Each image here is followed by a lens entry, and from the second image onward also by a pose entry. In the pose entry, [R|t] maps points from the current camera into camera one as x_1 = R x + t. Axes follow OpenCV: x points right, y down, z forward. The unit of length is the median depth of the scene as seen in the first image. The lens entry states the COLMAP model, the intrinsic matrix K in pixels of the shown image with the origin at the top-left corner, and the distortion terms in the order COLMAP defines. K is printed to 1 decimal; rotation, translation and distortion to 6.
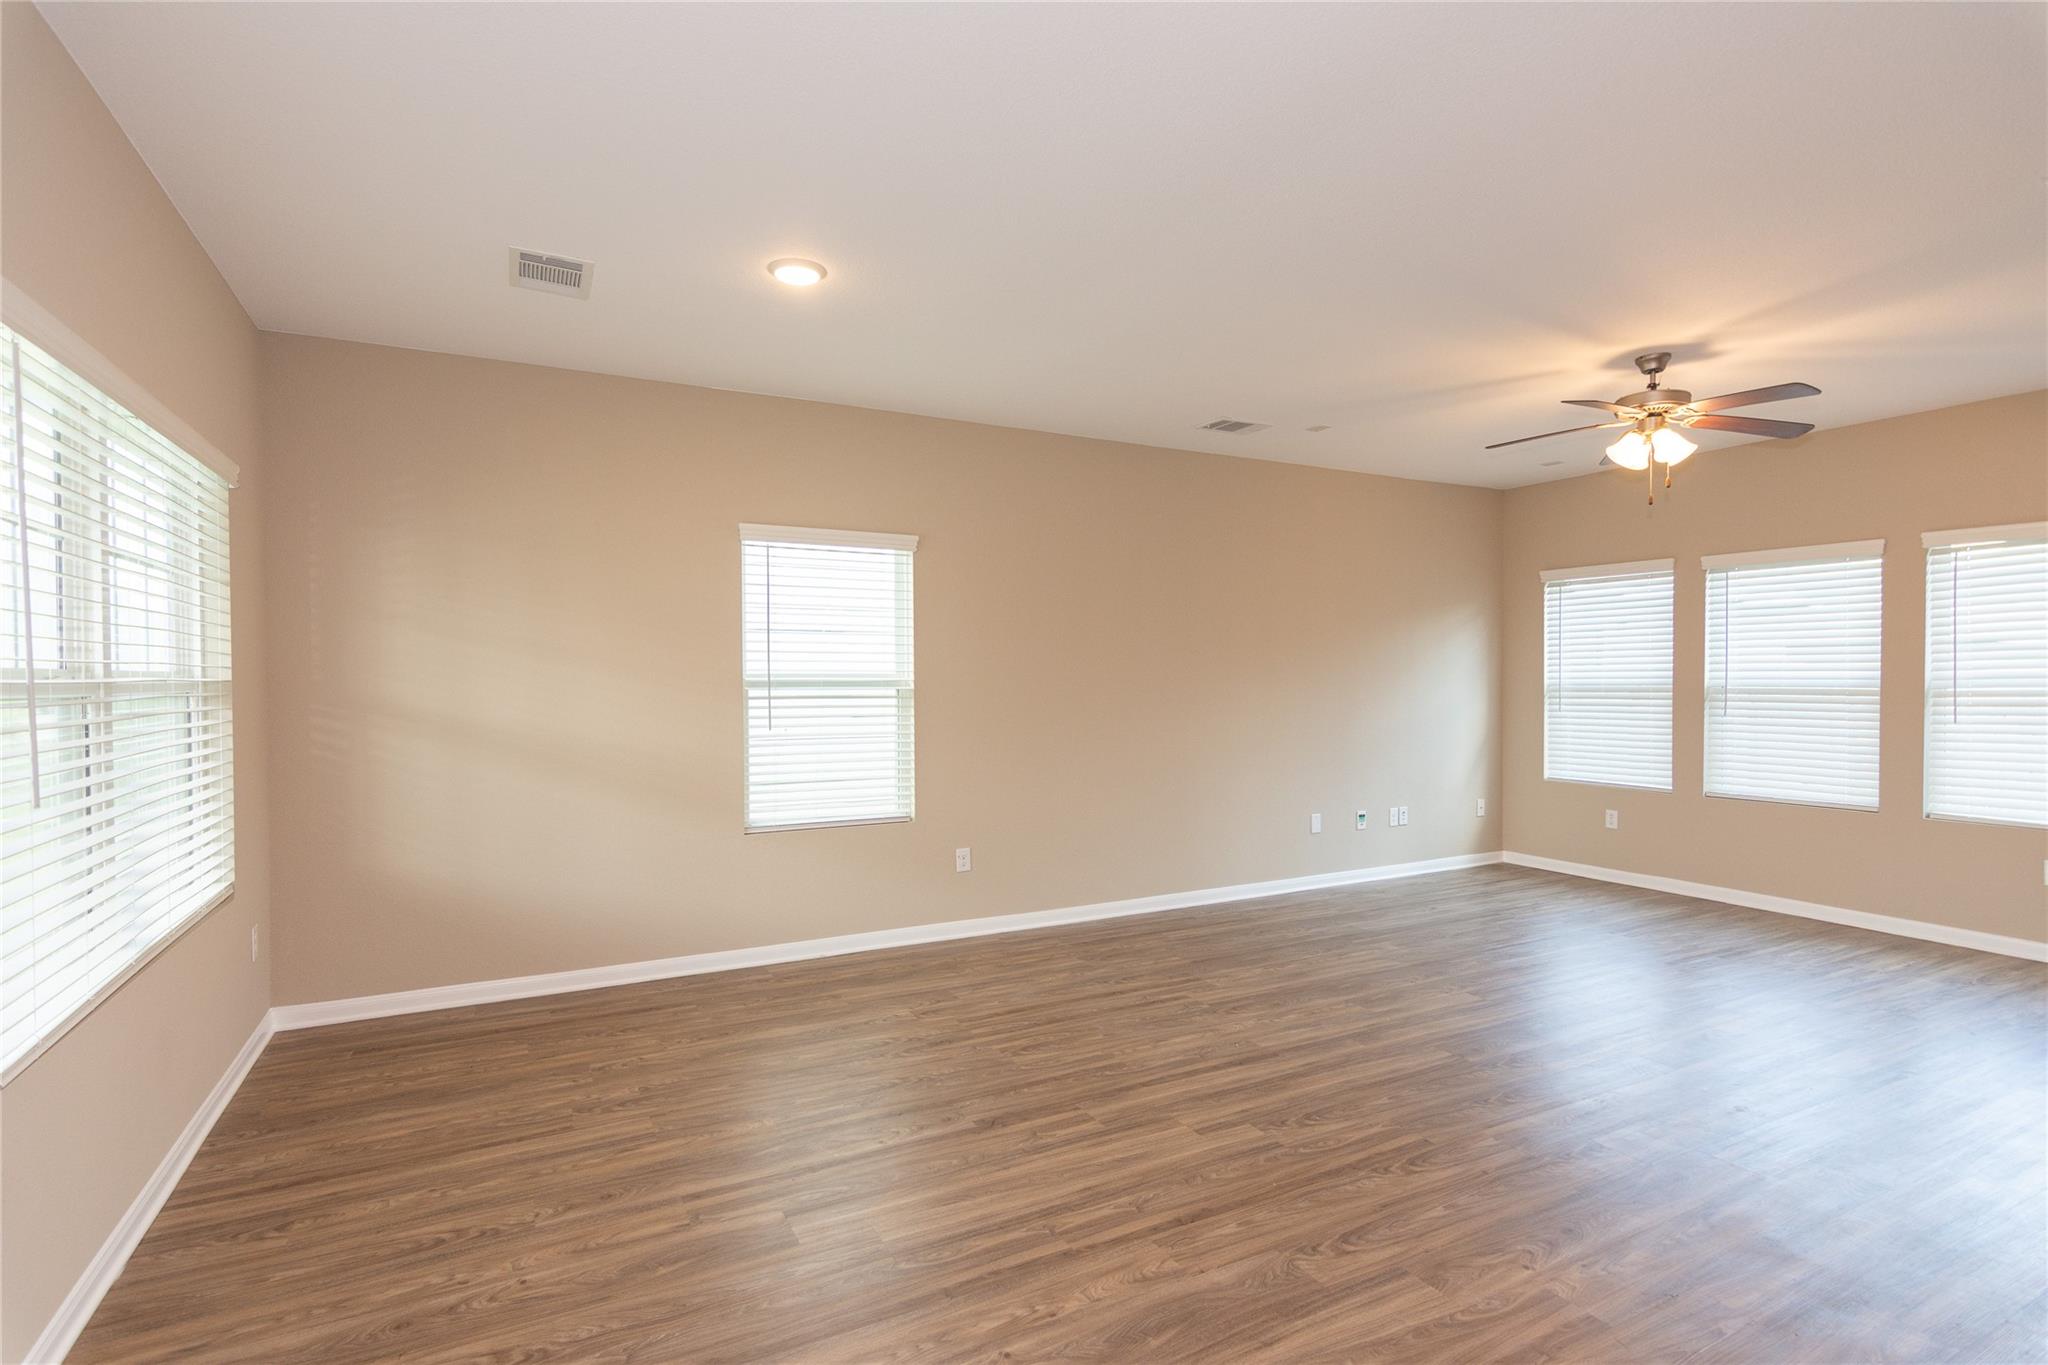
lens RADIAL K [[985.2, 0, 1021.2], [0, 985.2, 688.5], [0, 0, 1]] dist [-0.000098, 0.000430]
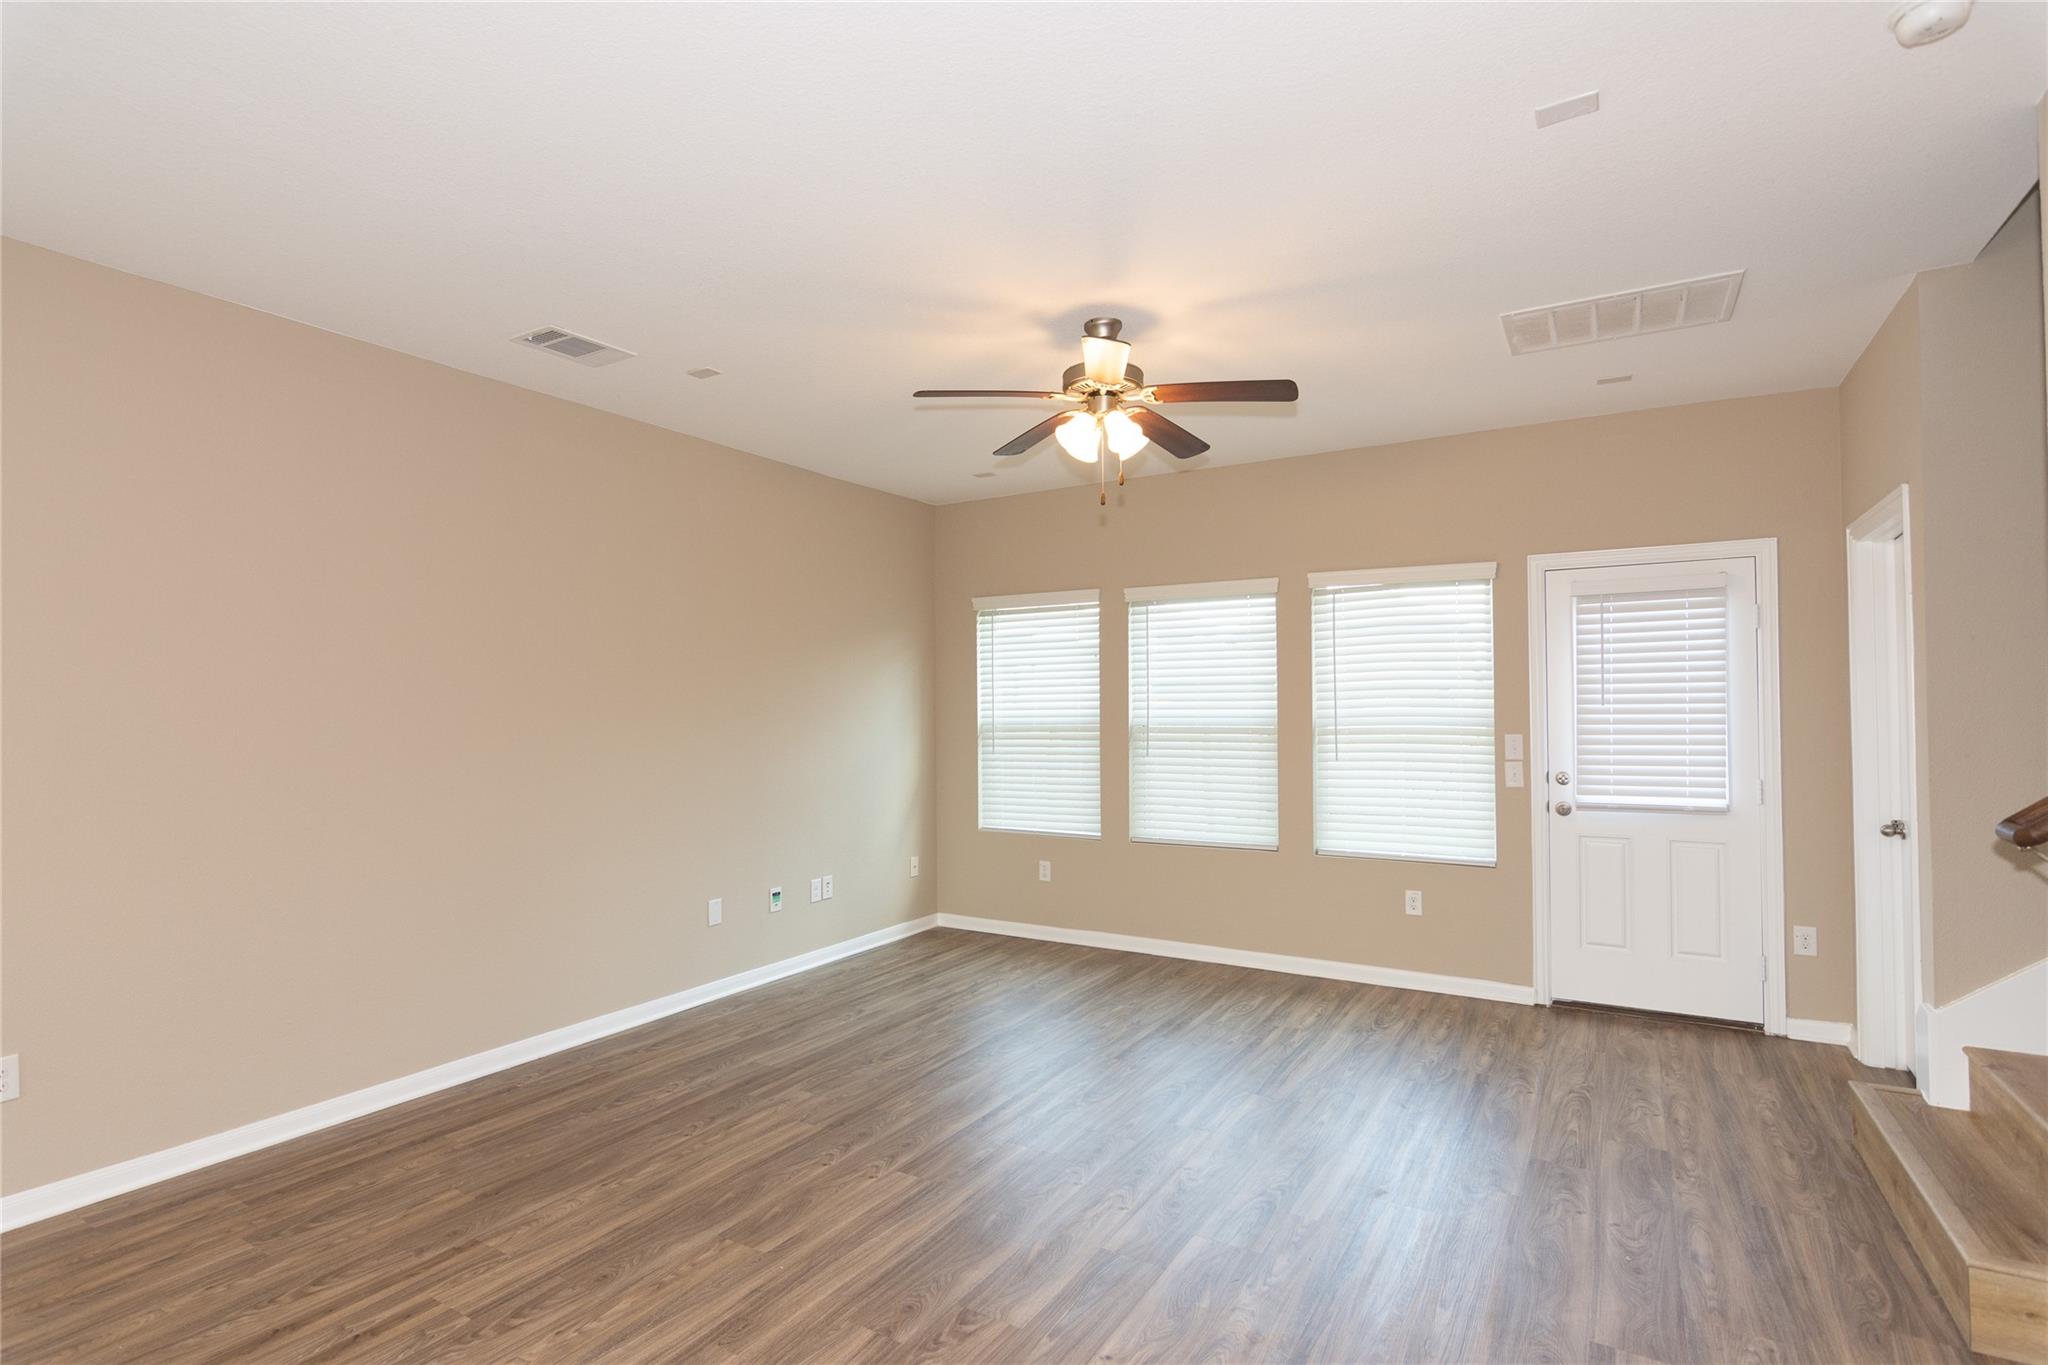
lens RADIAL K [[991.3, 0, 1026.9], [0, 991.3, 693.7], [0, 0, 1]] dist [-0.002196, 0.000957]
pose [[0.852269, 0.005614, 0.523073, 0.129753], [0.010450, 0.999560, -0.027754, -0.008175], [-0.522999, 0.029120, 0.851836, 0.277155]]
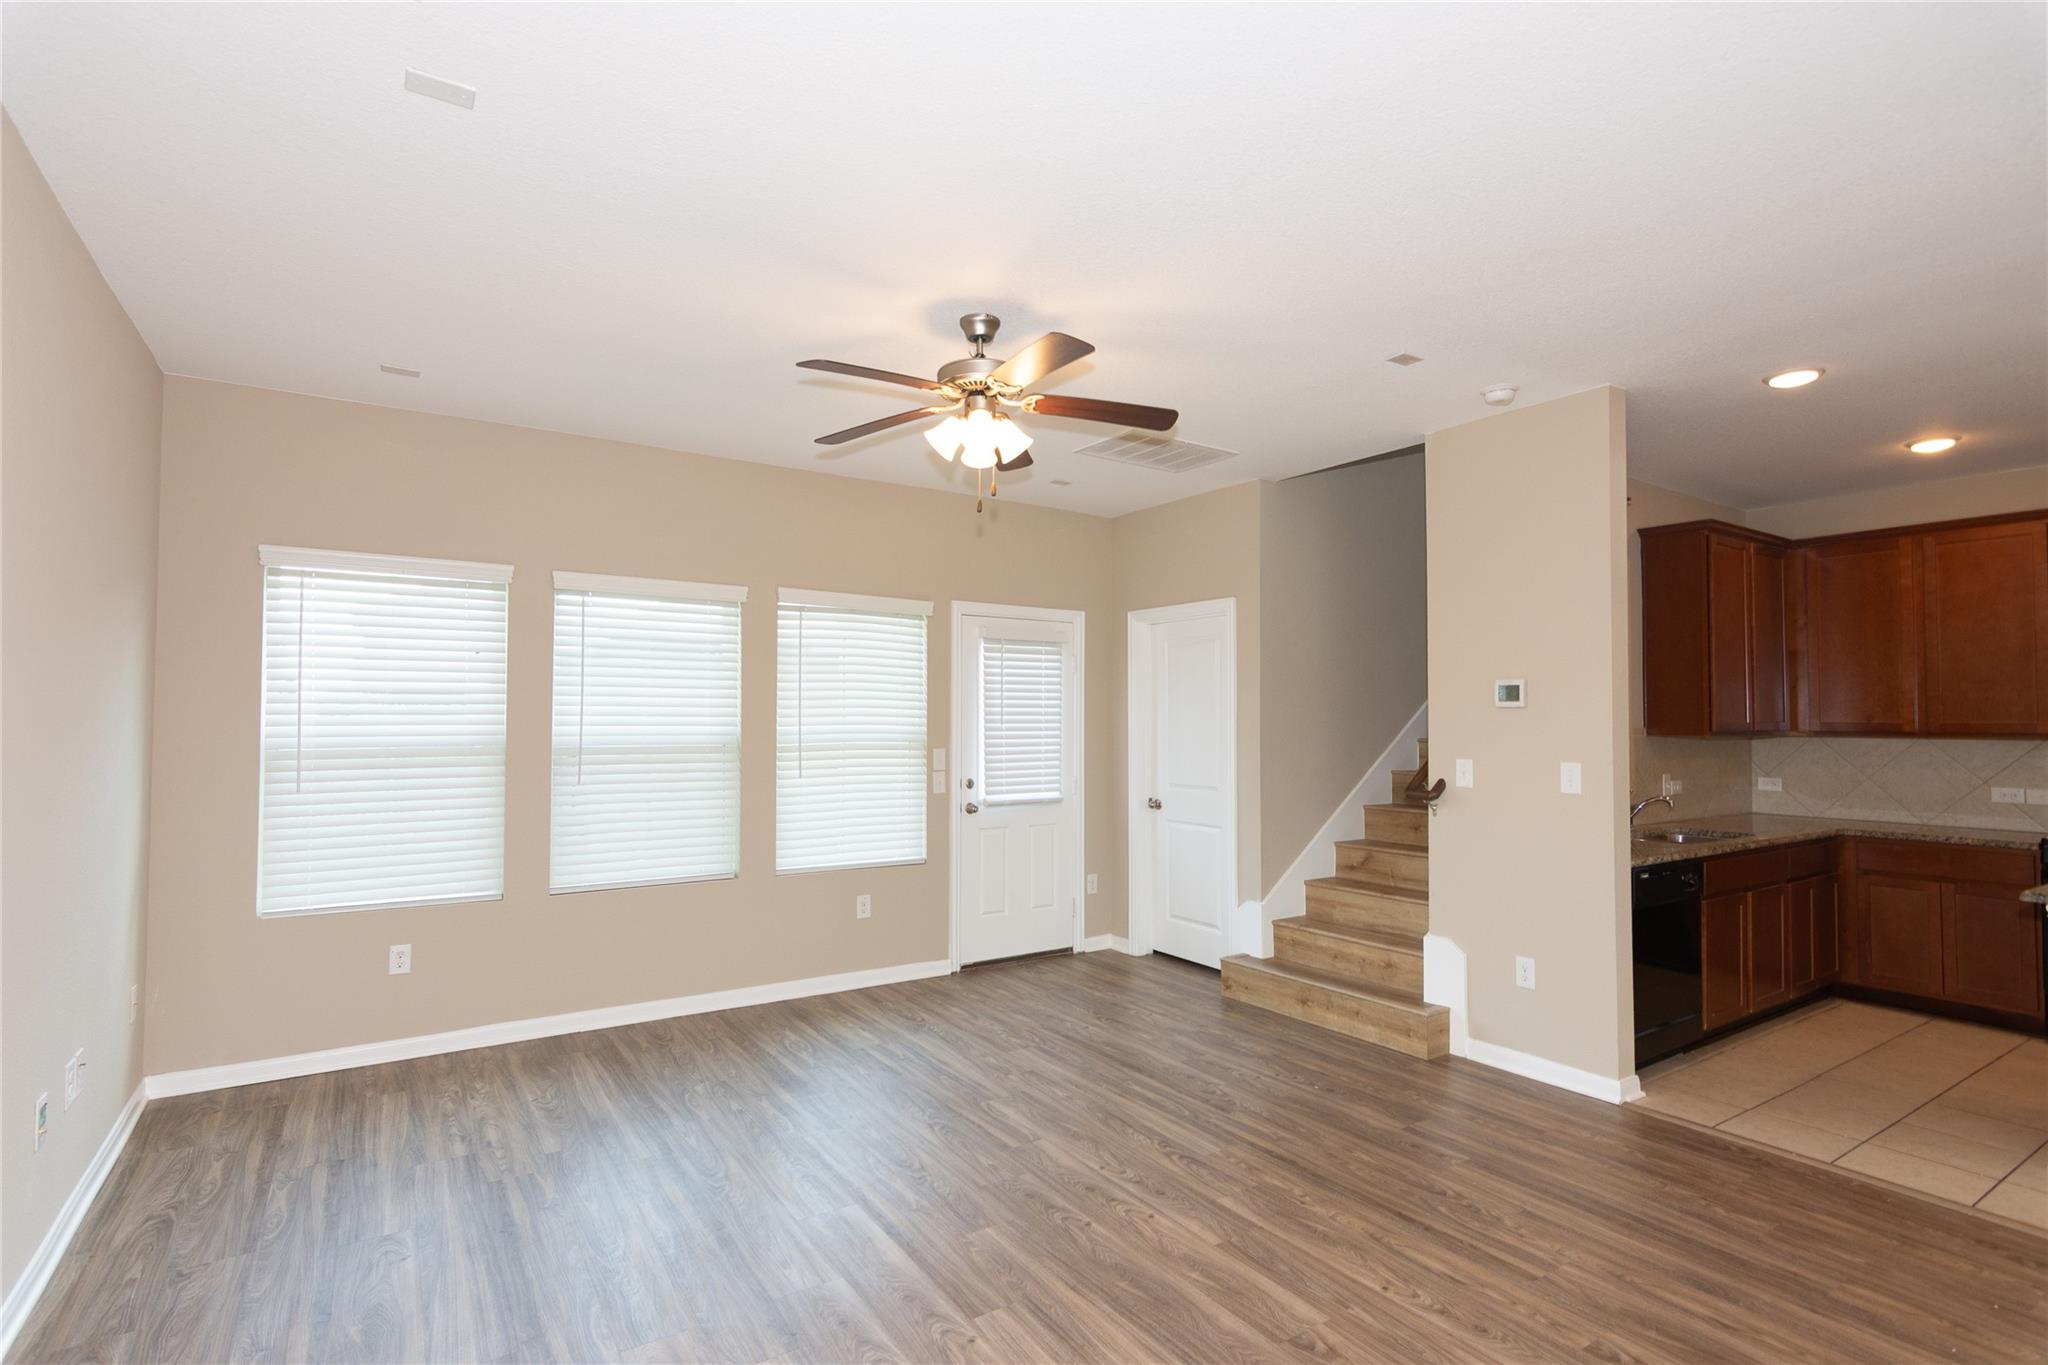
lens RADIAL K [[990.2, 0, 1021.6], [0, 990.2, 690.1], [0, 0, 1]] dist [0.003487, 0.000541]
pose [[-0.103091, 0.030397, 0.994207, -0.096107], [0.006726, 0.999531, -0.029863, -0.022186], [-0.994649, 0.003608, -0.103247, 0.839788]]
